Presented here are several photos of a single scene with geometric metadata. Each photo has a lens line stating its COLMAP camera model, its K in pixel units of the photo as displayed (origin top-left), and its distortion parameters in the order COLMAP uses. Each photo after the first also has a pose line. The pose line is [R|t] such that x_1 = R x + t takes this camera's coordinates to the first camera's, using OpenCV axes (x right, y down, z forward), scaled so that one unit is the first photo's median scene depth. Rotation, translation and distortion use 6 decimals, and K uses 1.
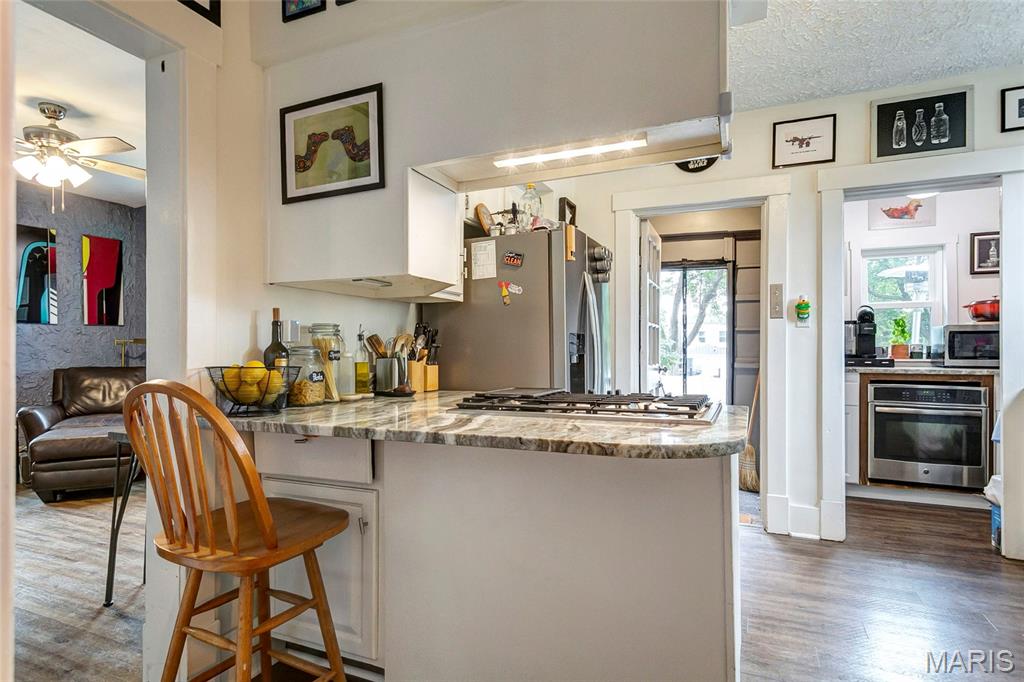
lens RADIAL K [[562.2, 0, 503.6], [0, 562.2, 349.2], [0, 0, 1]] dist [0.019977, -0.004342]
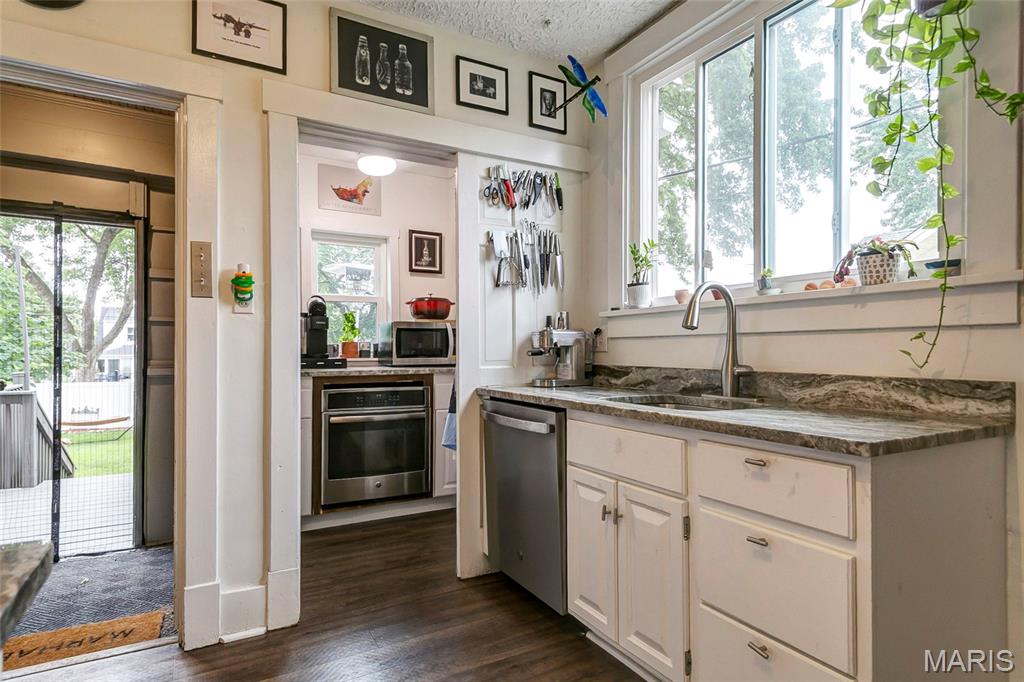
lens RADIAL K [[562.2, 0, 504.3], [0, 562.2, 345.6], [0, 0, 1]] dist [0.019977, -0.004342]
pose [[0.610379, 0.001696, 0.792108, 0.166571], [0.003055, 0.999985, -0.004495, 0.002103], [-0.792104, 0.005163, 0.610365, 0.306517]]
